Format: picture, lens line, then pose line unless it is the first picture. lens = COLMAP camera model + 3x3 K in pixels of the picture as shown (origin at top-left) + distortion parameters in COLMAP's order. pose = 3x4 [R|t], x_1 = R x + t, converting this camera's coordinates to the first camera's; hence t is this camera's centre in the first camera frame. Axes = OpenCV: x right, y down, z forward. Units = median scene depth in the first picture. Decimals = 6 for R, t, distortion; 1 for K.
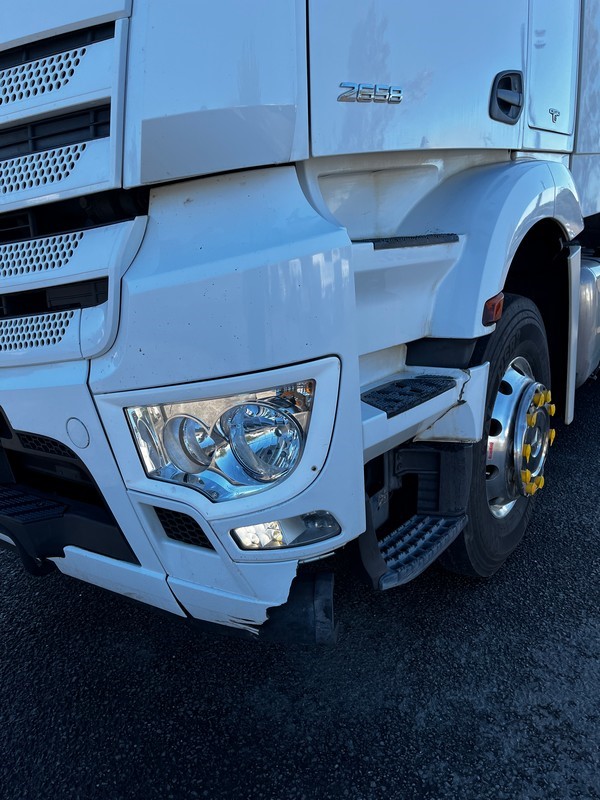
lens RADIAL K [[607.4, 0, 295.3], [0, 607.4, 398.8], [0, 0, 1]] dist [0.051955, -0.054502]
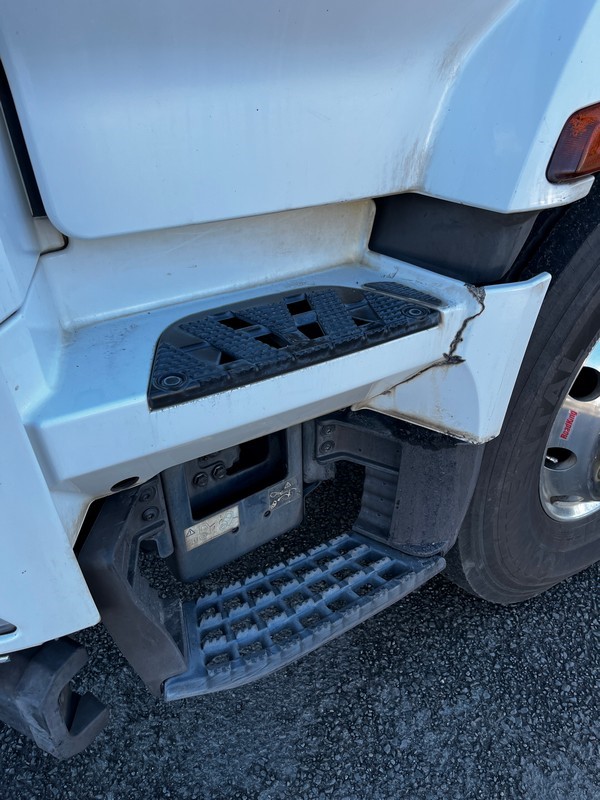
lens RADIAL K [[607.4, 0, 306.3], [0, 607.4, 405.5], [0, 0, 1]] dist [0.051955, -0.054502]
pose [[0.942609, 0.220032, -0.251146, 0.282186], [-0.128456, 0.933242, 0.335498, -0.094794], [0.308200, -0.283982, 0.907947, 0.543931]]
